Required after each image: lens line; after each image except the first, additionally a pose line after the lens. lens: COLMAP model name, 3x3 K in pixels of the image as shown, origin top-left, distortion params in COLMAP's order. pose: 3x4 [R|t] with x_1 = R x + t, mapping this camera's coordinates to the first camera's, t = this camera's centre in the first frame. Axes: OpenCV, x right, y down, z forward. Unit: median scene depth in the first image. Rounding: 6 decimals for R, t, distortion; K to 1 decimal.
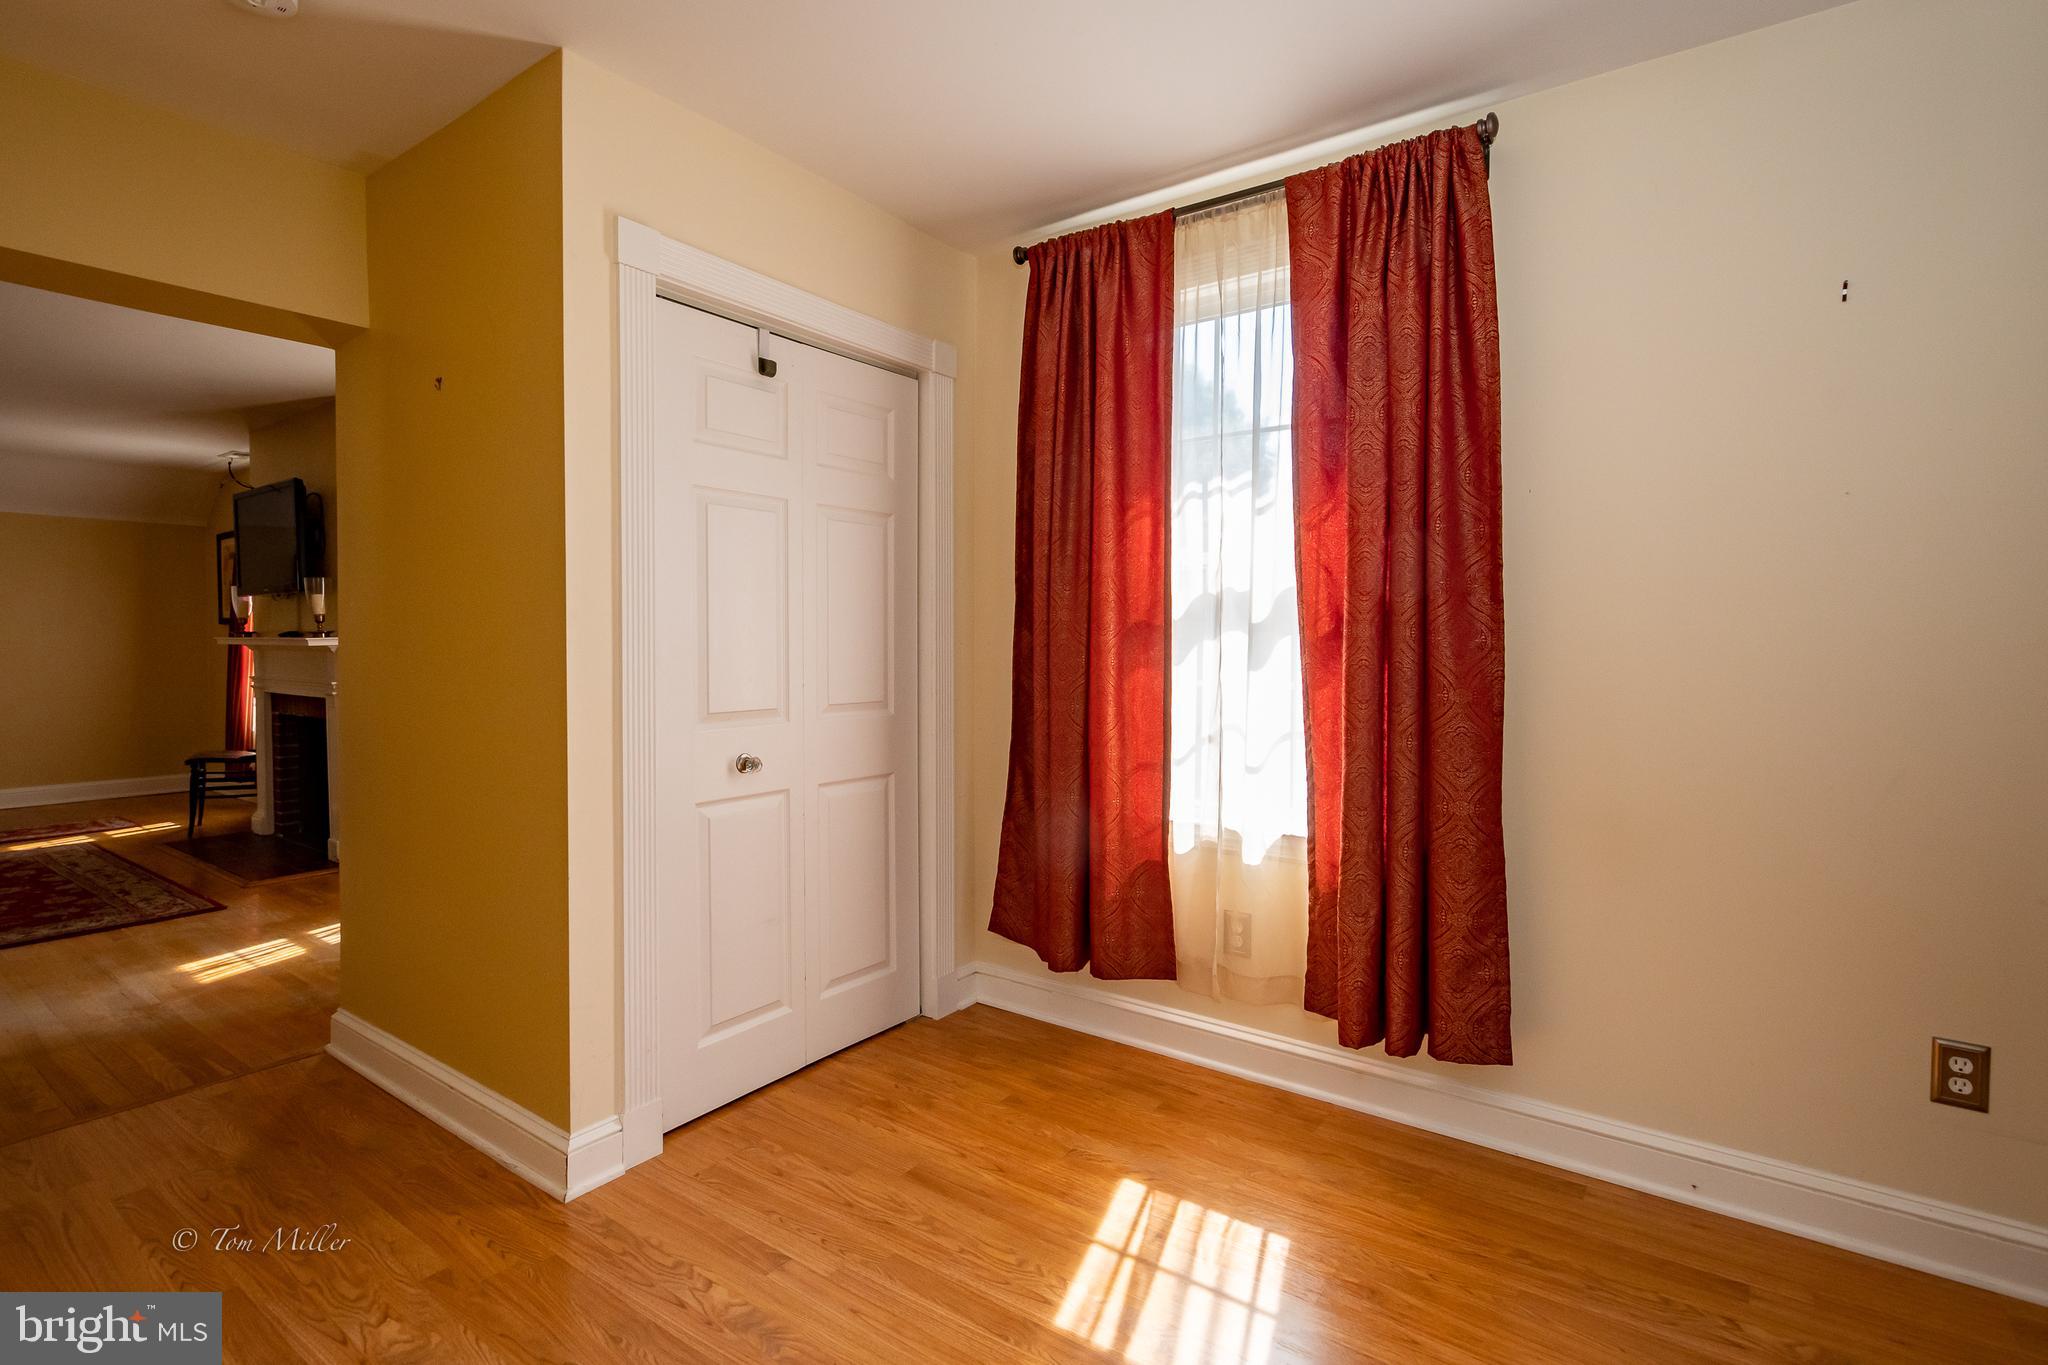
lens RADIAL K [[976.9, 0, 1003.8], [0, 976.9, 653.3], [0, 0, 1]] dist [-0.001766, -0.000555]
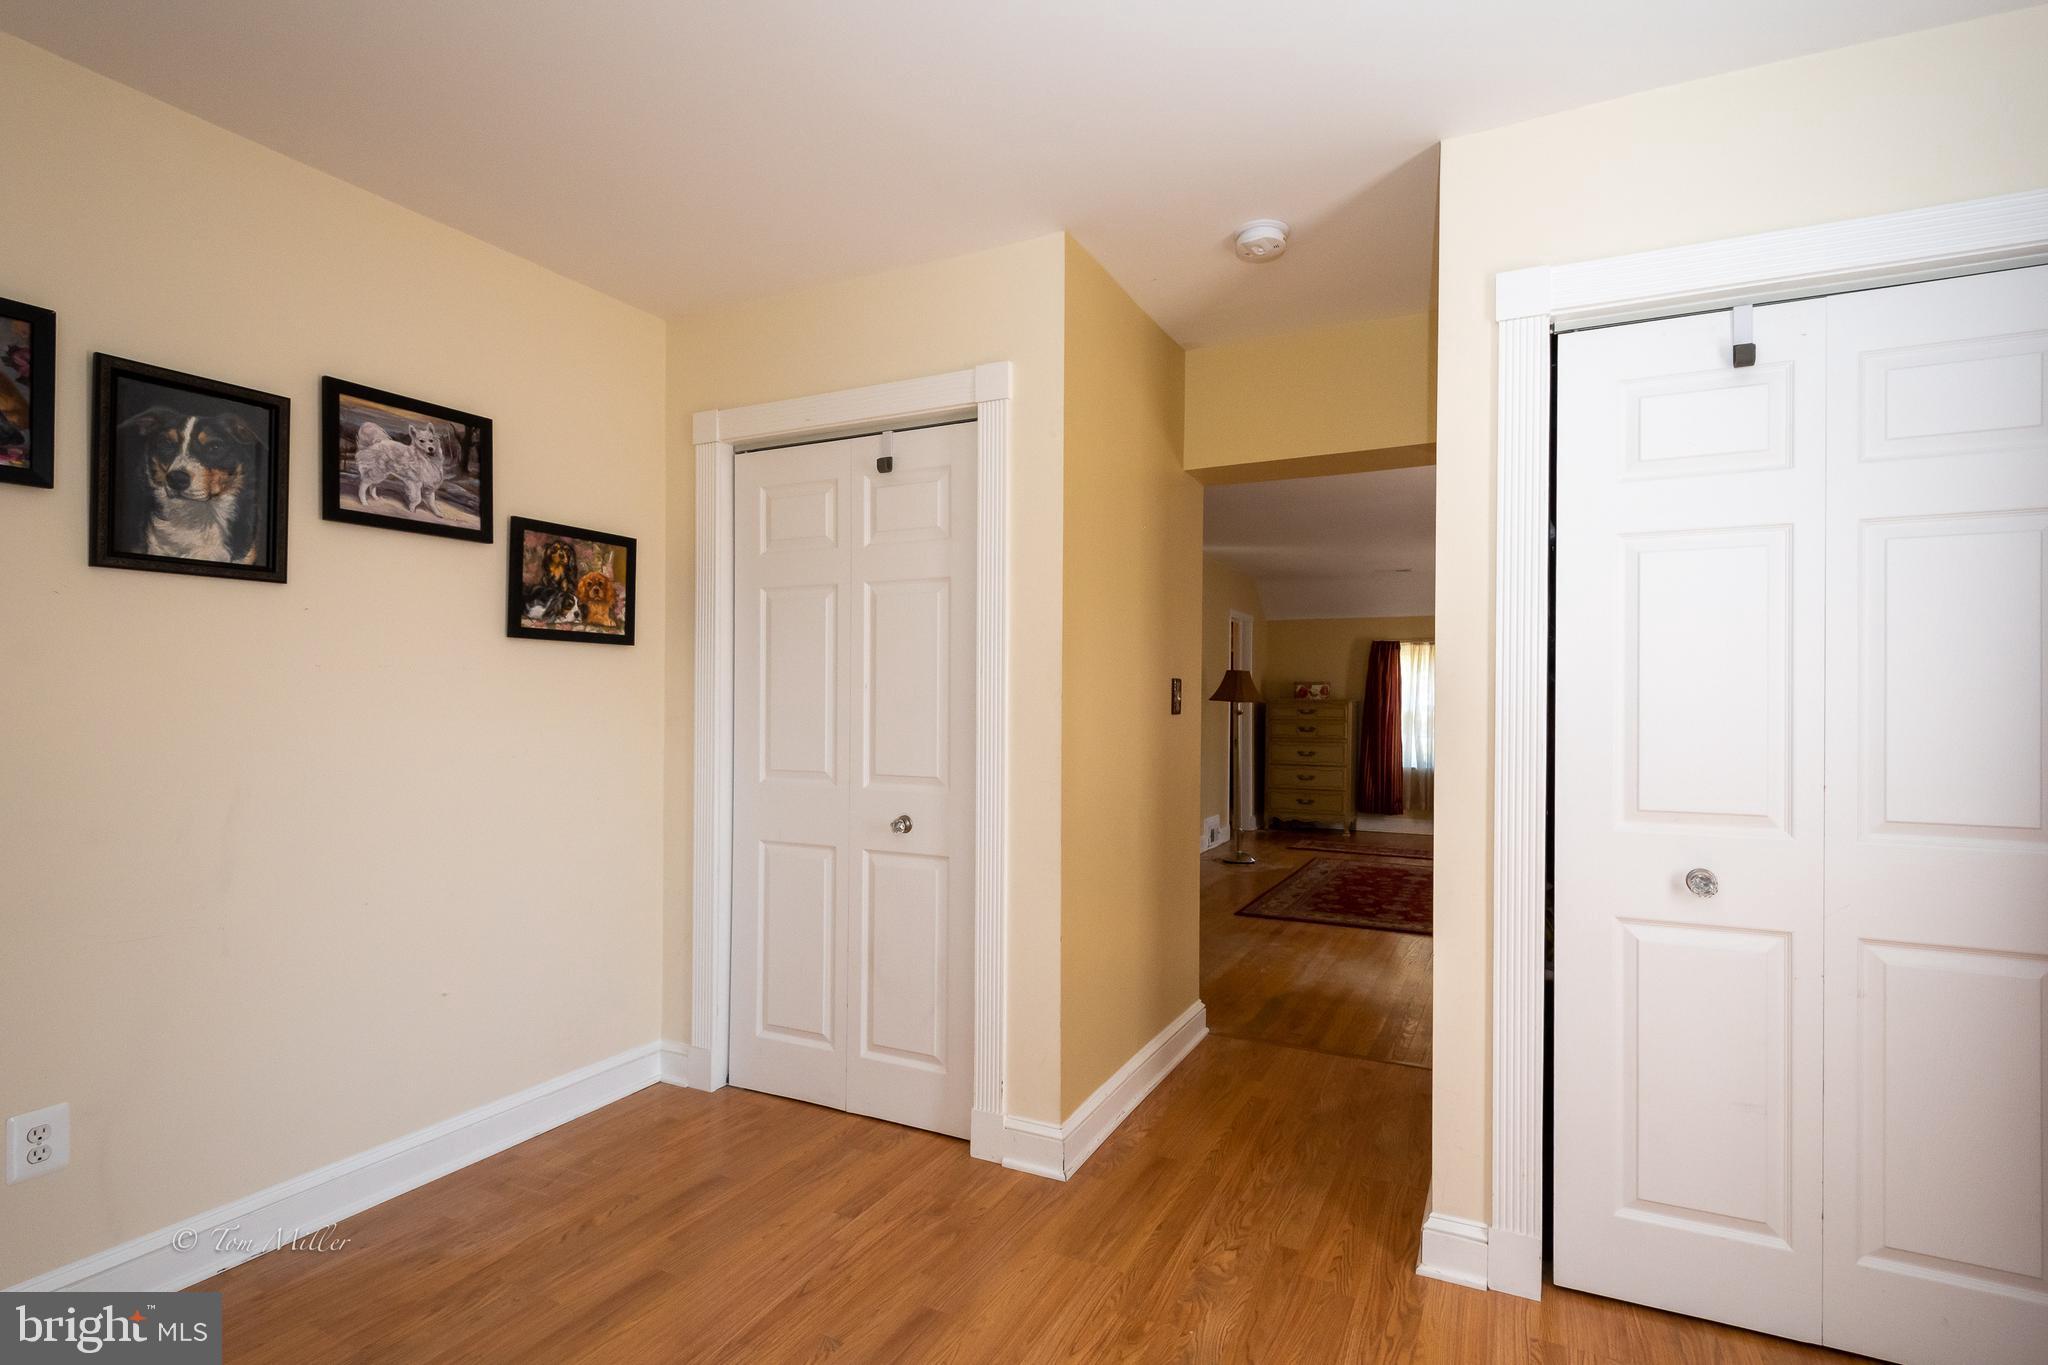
lens RADIAL K [[976.9, 0, 1025.6], [0, 976.9, 690.1], [0, 0, 1]] dist [-0.001766, -0.000555]
pose [[0.158665, -0.014735, -0.987222, 0.422251], [-0.018419, 0.999670, -0.017881, -0.014513], [0.987161, 0.021021, 0.158342, 0.364042]]
